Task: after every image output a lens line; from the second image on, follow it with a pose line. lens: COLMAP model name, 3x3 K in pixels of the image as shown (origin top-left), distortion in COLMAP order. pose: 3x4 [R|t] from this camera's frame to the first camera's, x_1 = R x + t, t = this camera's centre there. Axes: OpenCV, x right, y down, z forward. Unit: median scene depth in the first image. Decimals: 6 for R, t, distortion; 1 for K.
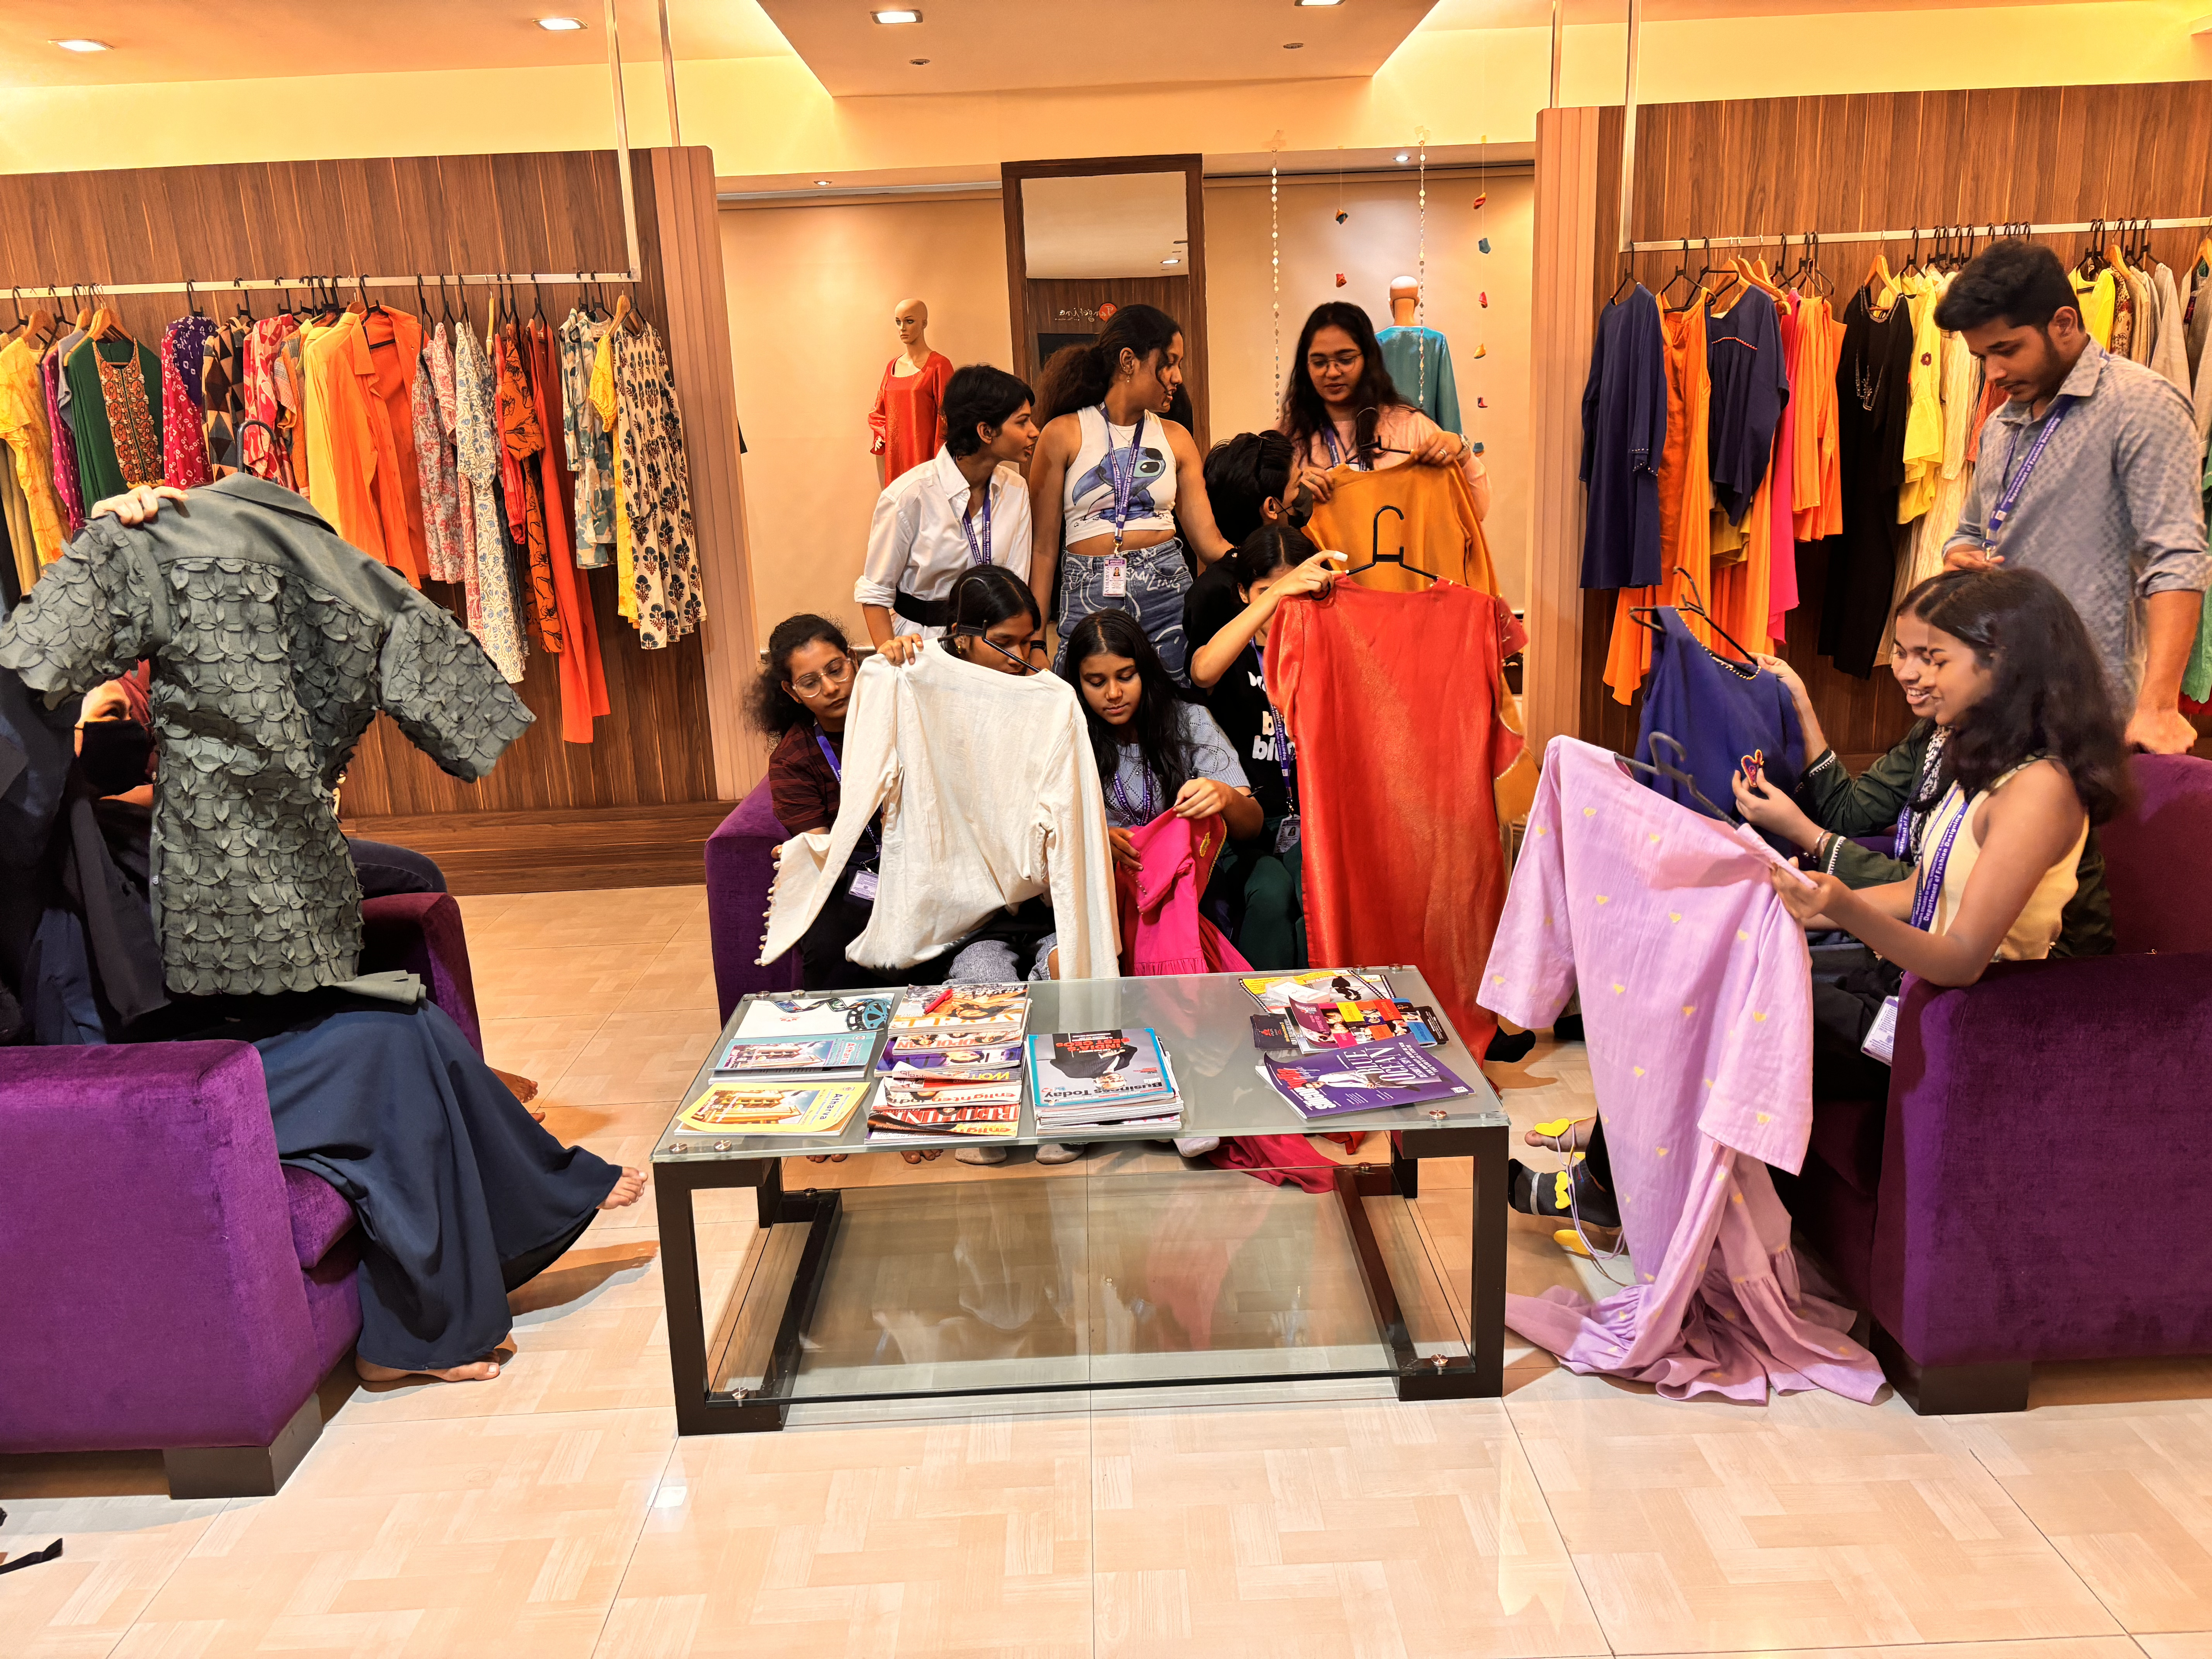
lens RADIAL K [[1670.1, 0, 1107.2], [0, 1670.1, 843.1], [0, 0, 1]] dist [0.047421, -0.004451]
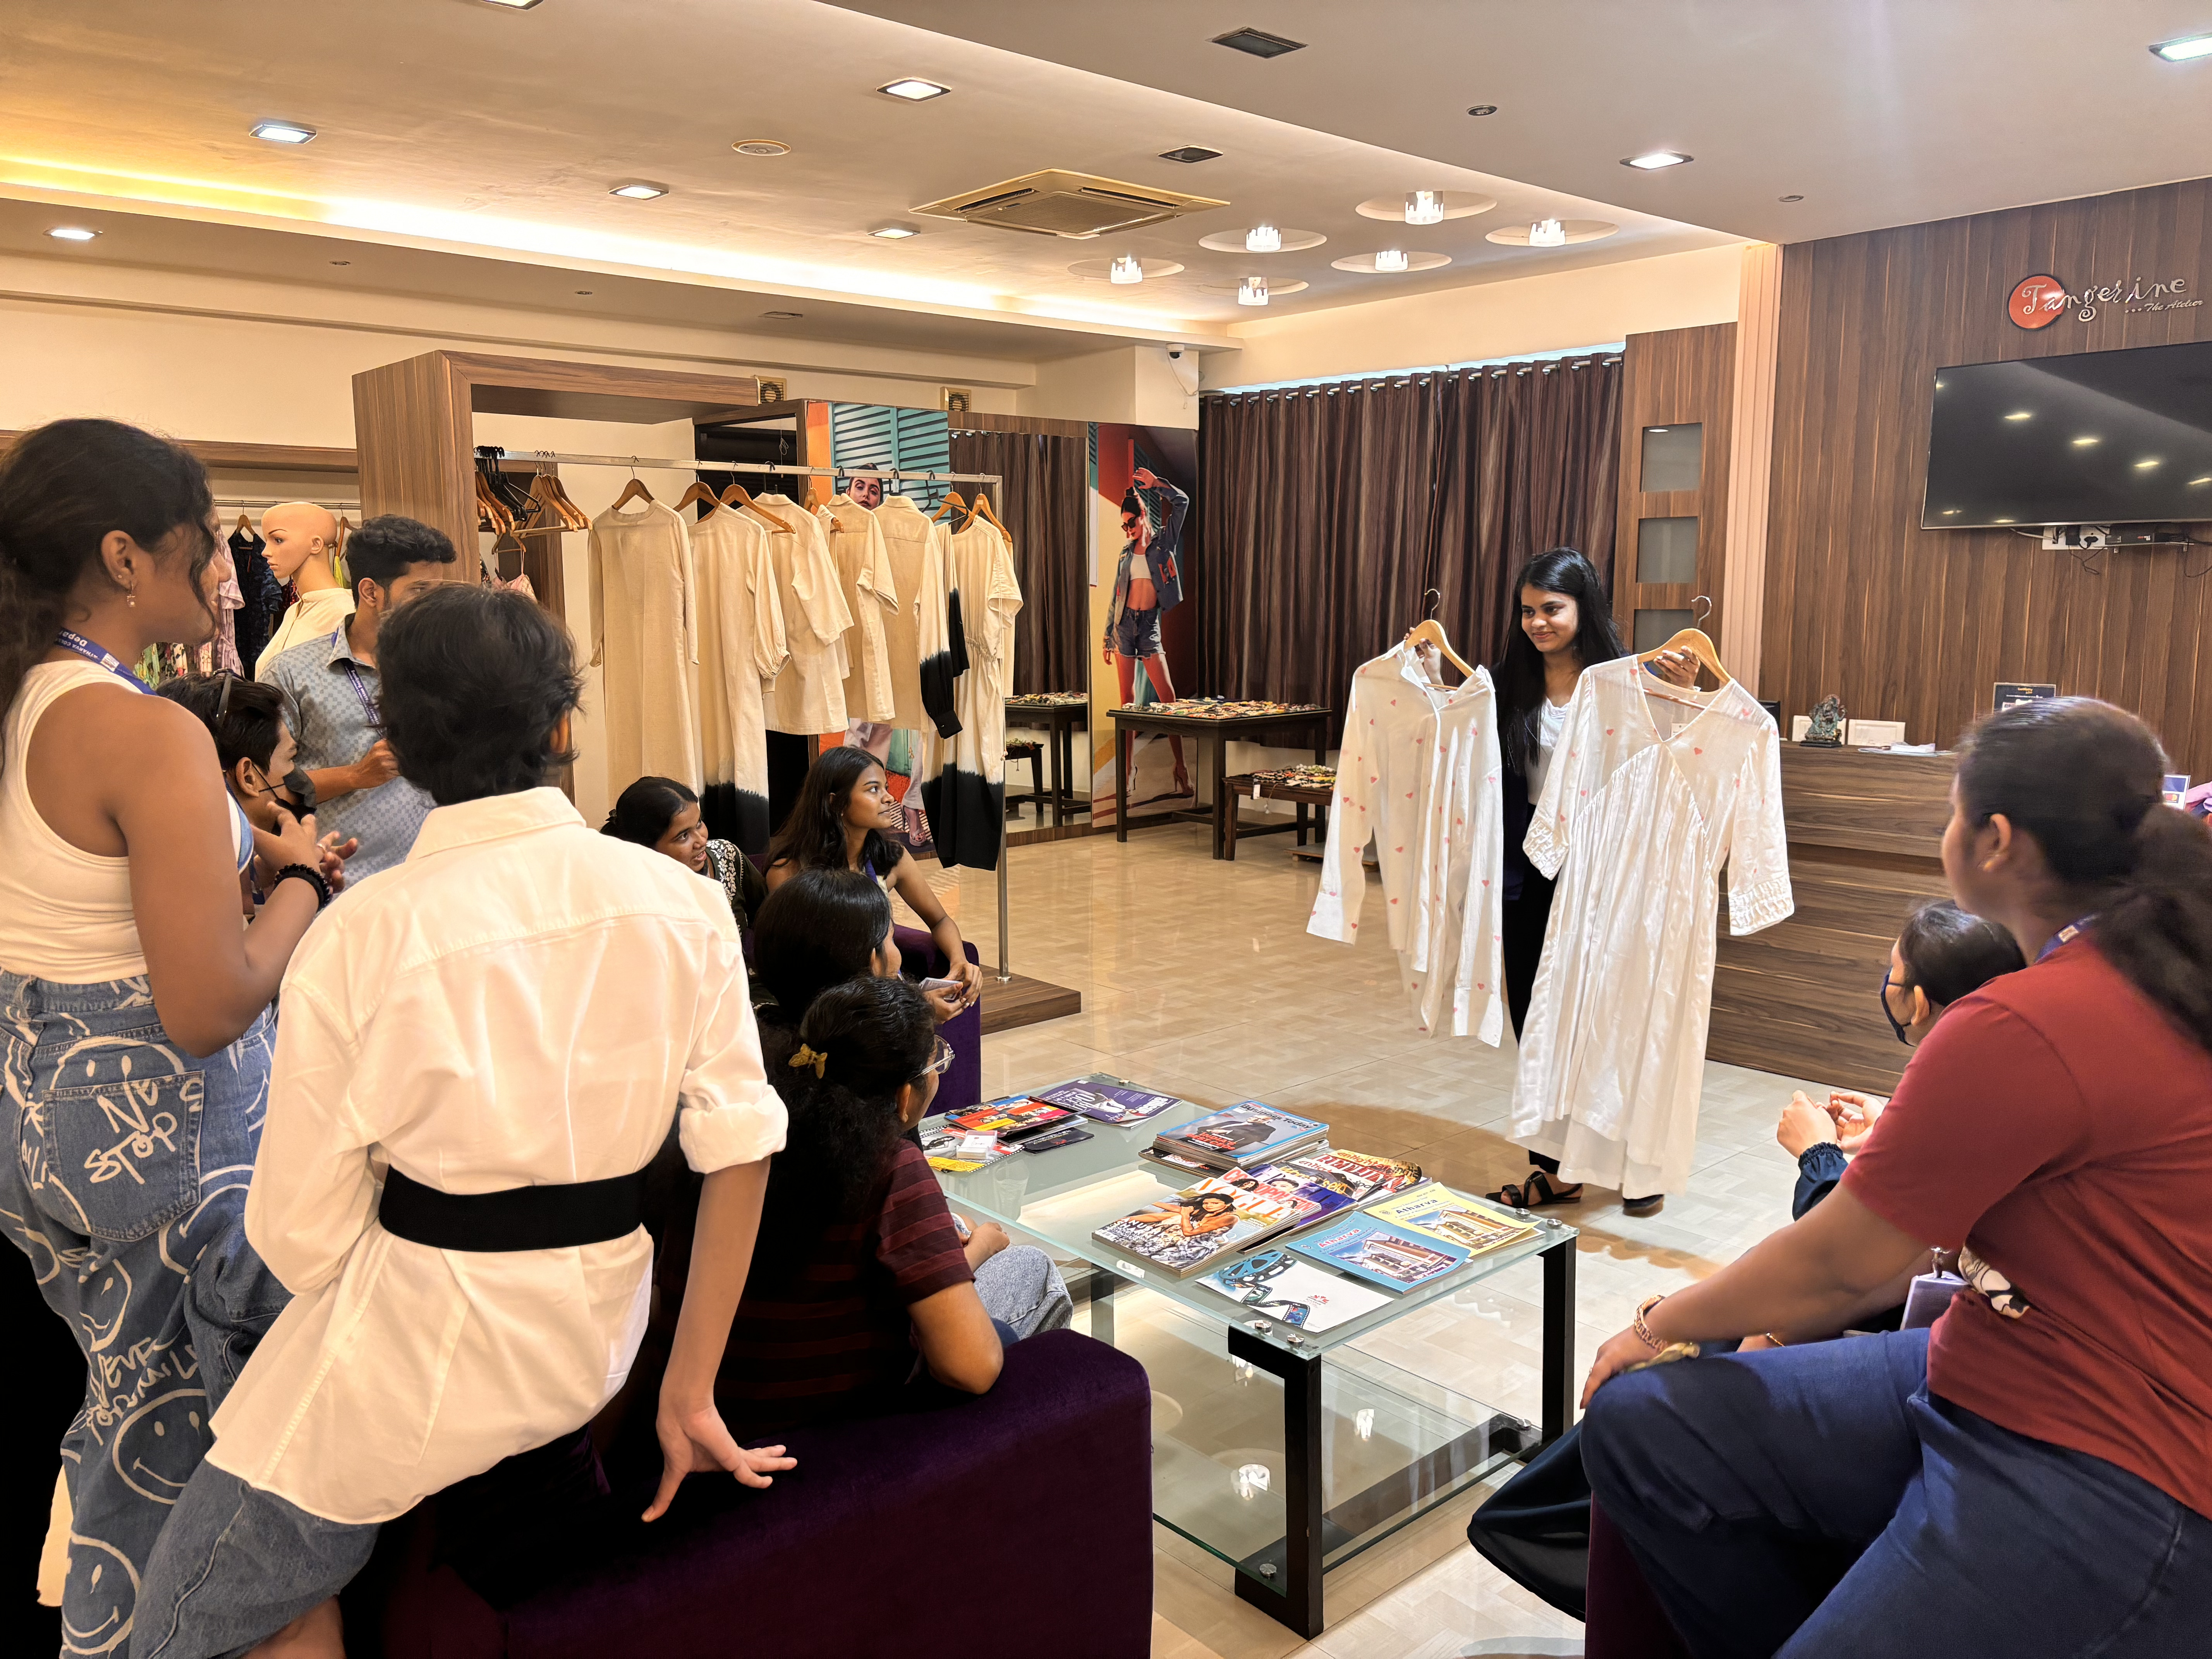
lens RADIAL K [[1670.1, 0, 1107.2], [0, 1670.1, 843.1], [0, 0, 1]] dist [0.047421, -0.004451]
pose [[-0.656720, -0.071398, 0.750747, -0.740000], [0.216416, 0.935793, 0.278307, -0.377649], [-0.722415, 0.345243, -0.599102, 1.484751]]
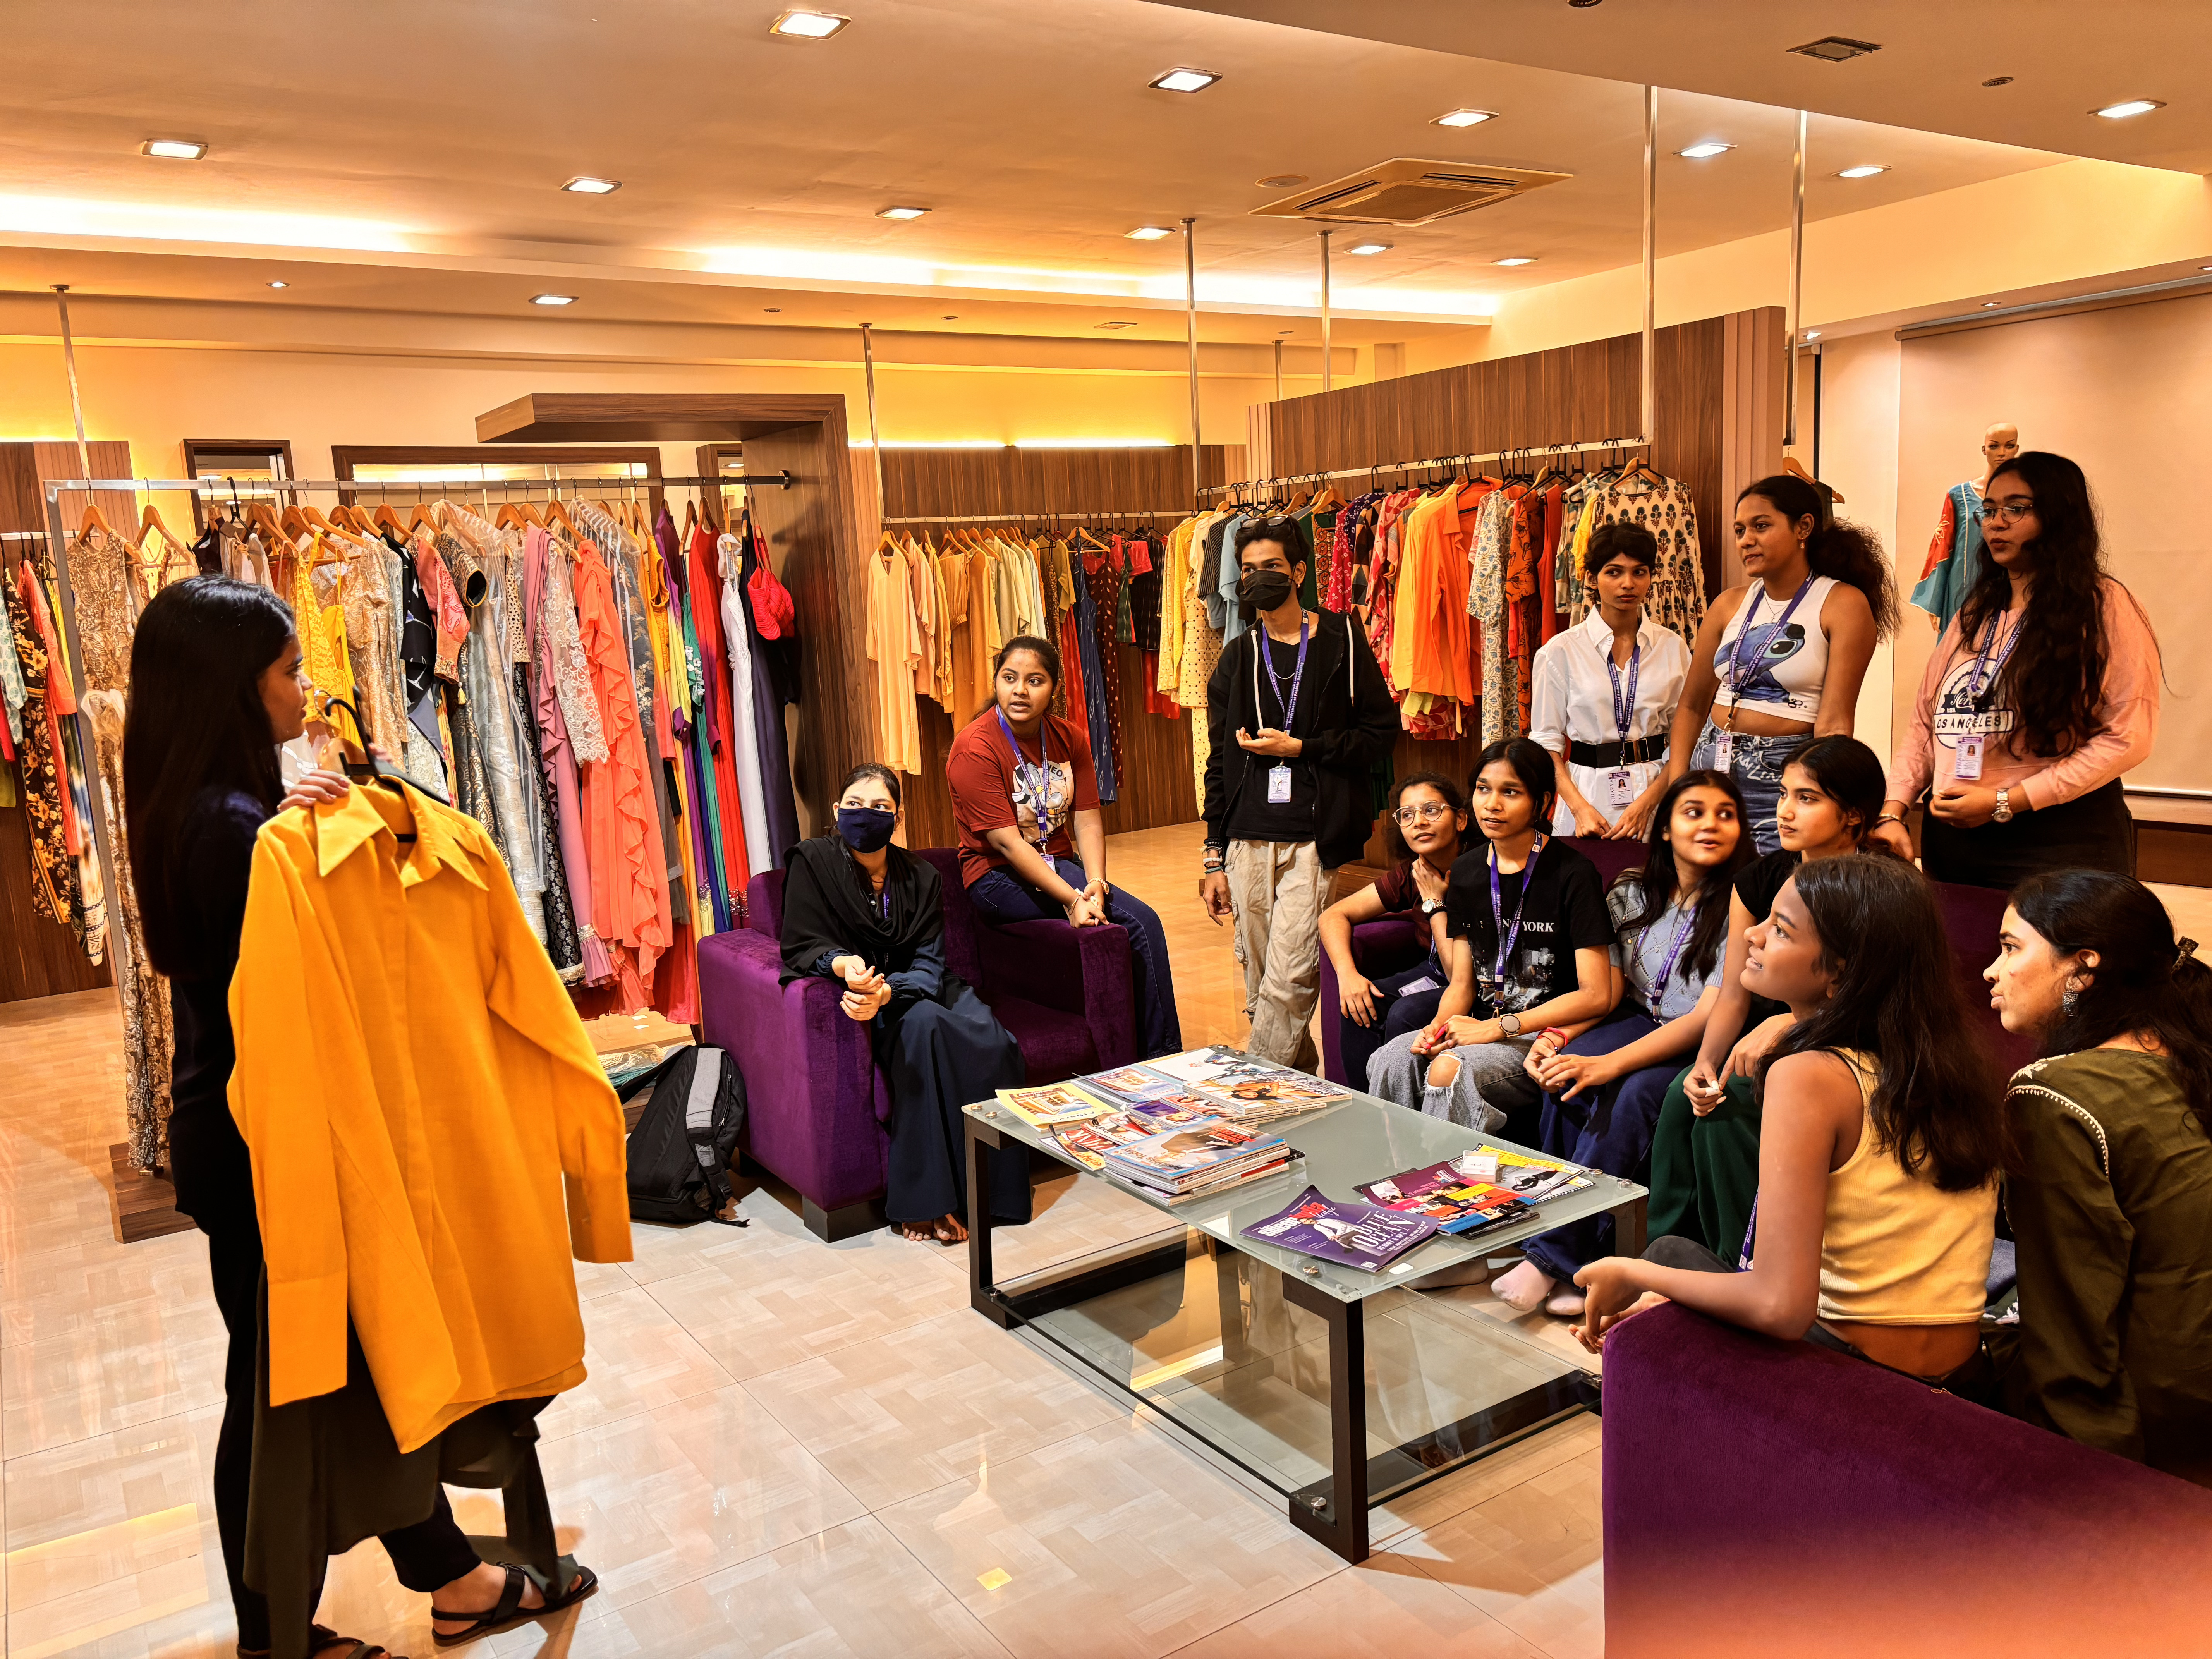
lens RADIAL K [[1670.1, 0, 1107.2], [0, 1670.1, 843.1], [0, 0, 1]] dist [0.047421, -0.004451]
pose [[0.543695, 0.144884, -0.826683, 0.793679], [-0.179413, 0.982282, 0.054157, -0.118508], [0.819882, 0.118873, 0.560056, 0.196618]]
